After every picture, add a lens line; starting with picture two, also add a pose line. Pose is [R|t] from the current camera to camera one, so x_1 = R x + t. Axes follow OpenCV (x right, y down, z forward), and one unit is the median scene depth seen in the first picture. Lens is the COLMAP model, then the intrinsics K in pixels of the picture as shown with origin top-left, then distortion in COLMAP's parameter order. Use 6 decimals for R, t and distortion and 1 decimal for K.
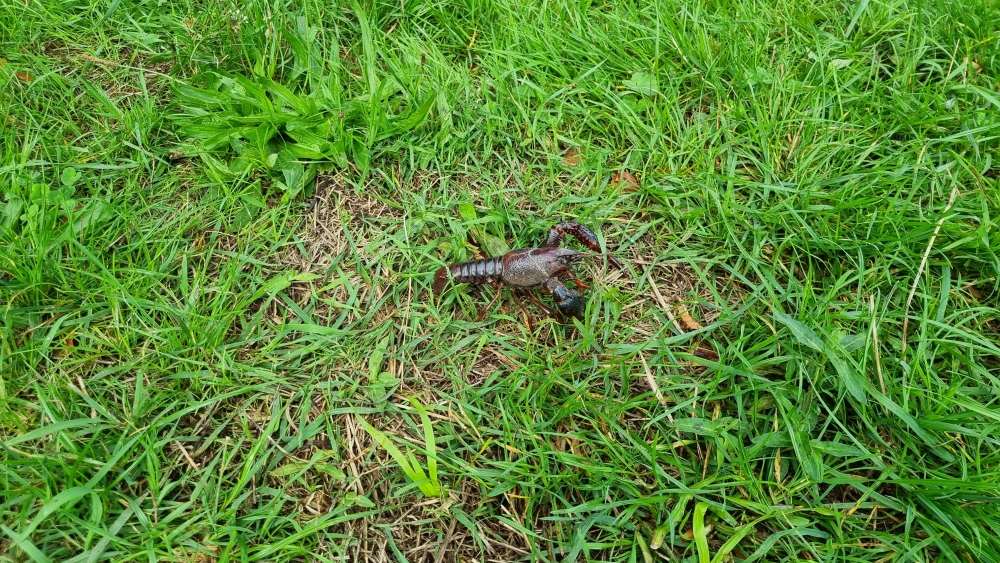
lens RADIAL K [[735.3, 0, 488.1], [0, 735.3, 280.7], [0, 0, 1]] dist [0.038536, -0.045358]
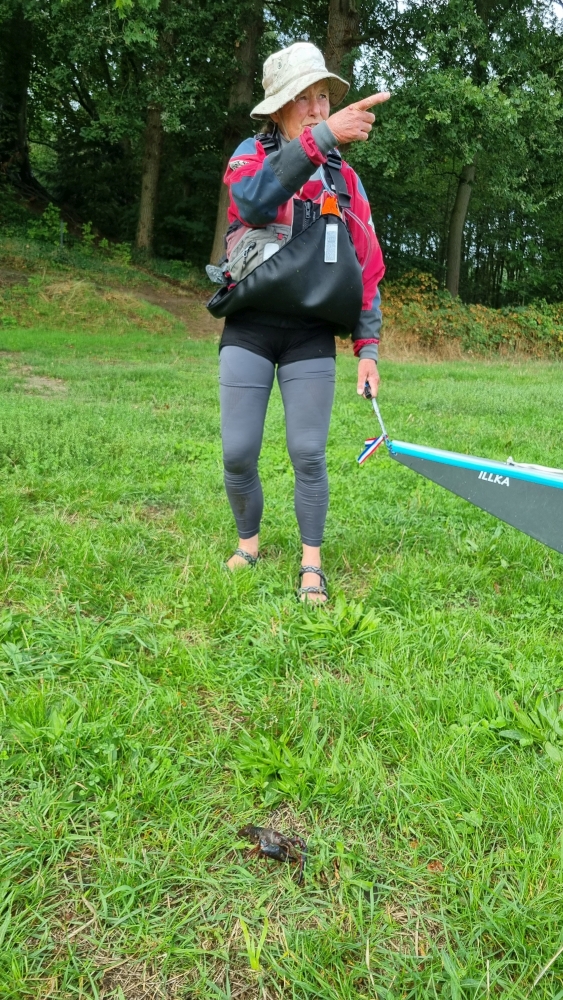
lens RADIAL K [[735.3, 0, 281.5], [0, 735.3, 500.0], [0, 0, 1]] dist [0.038536, -0.045358]
pose [[0.879733, 0.182956, -0.438859, 0.572023], [-0.388816, 0.808073, -0.442539, 0.098057], [0.273665, 0.559951, 0.782025, -1.171843]]
